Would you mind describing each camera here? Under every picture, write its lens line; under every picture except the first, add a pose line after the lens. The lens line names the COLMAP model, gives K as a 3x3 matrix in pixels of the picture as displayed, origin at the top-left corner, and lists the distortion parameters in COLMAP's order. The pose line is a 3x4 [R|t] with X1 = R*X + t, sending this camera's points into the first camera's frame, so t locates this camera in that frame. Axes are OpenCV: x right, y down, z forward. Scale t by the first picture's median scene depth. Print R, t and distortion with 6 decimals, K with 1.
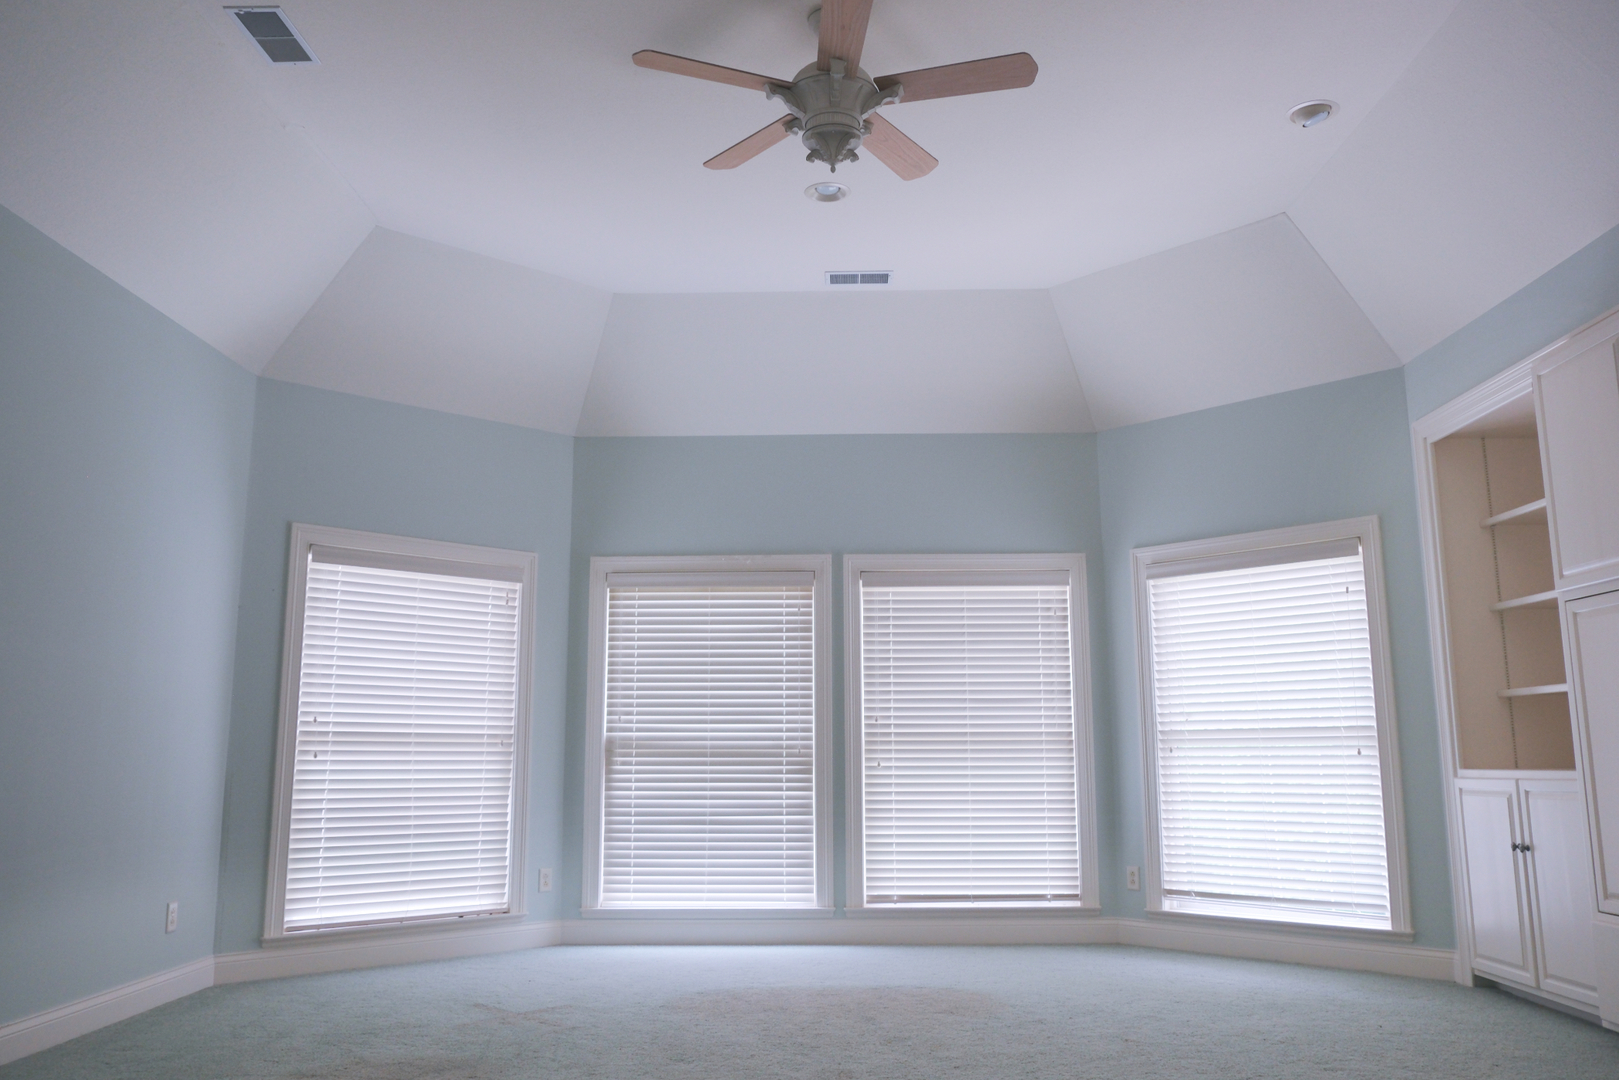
lens RADIAL K [[1280.6, 0, 815.4], [0, 1280.6, 539.6], [0, 0, 1]] dist [-0.041813, 0.034328]
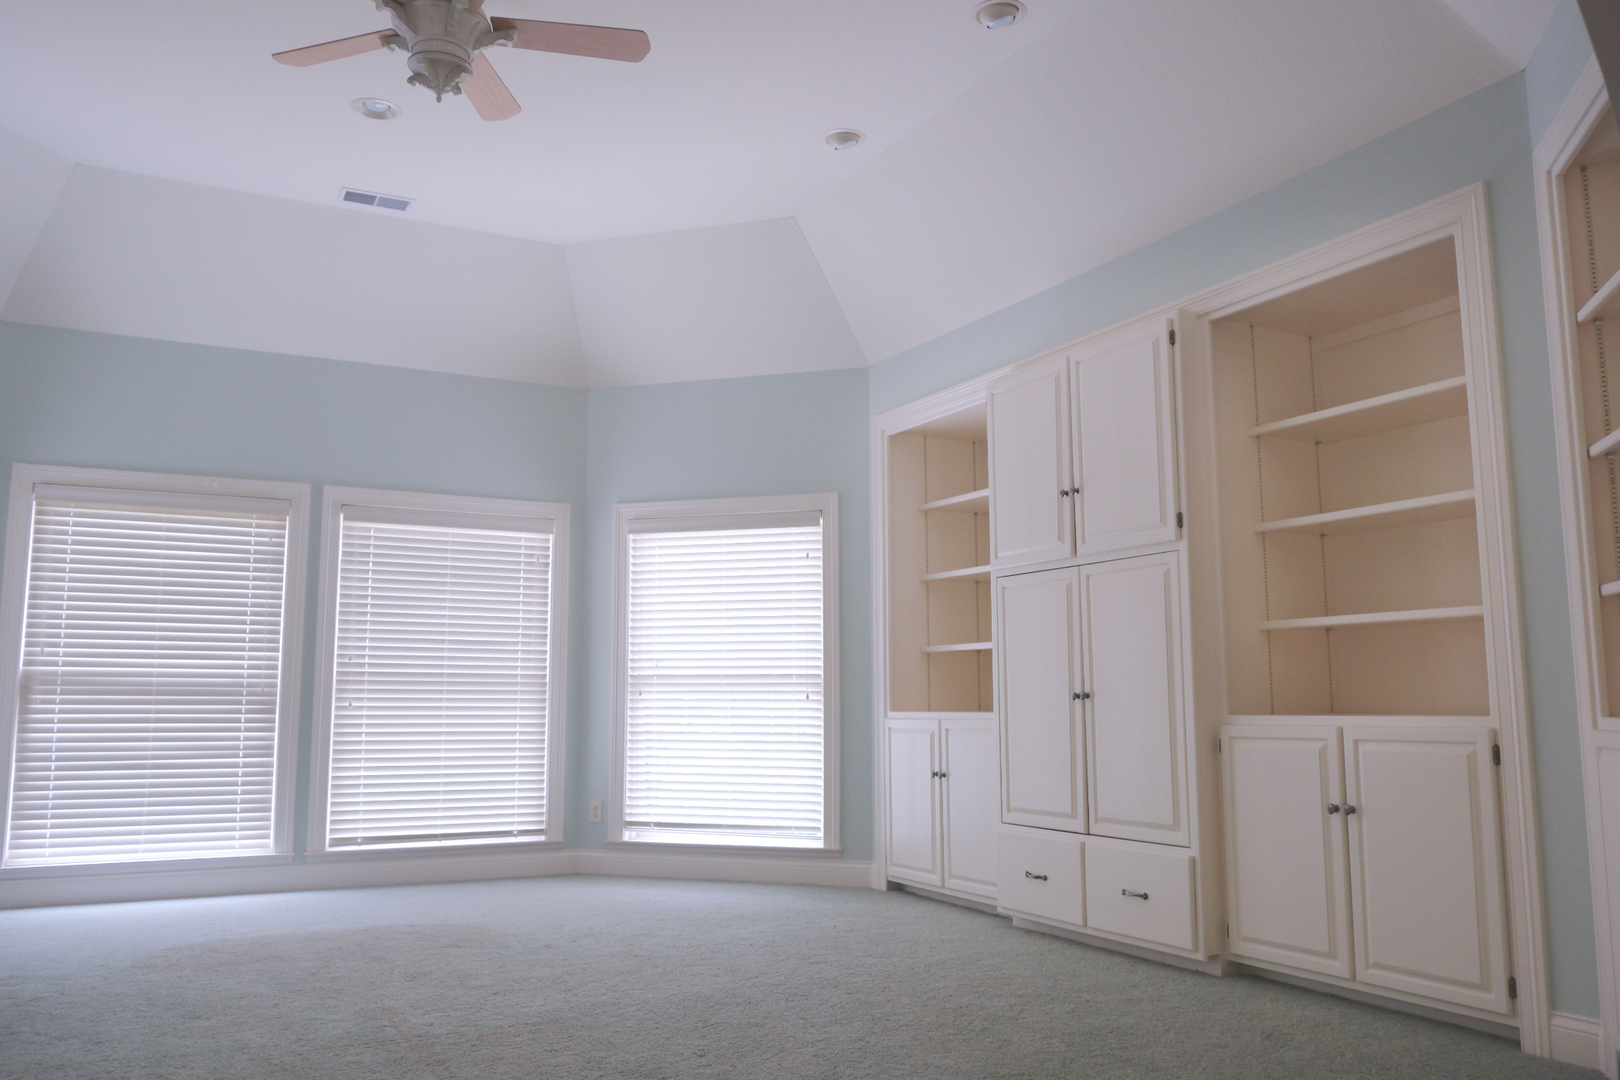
lens RADIAL K [[1281.4, 0, 815.9], [0, 1281.4, 539.6], [0, 0, 1]] dist [-0.041813, 0.034328]
pose [[0.870481, 0.066071, 0.487747, -0.126163], [-0.086793, 0.996026, 0.019976, 0.001317], [-0.484489, -0.059722, 0.872756, -0.007842]]
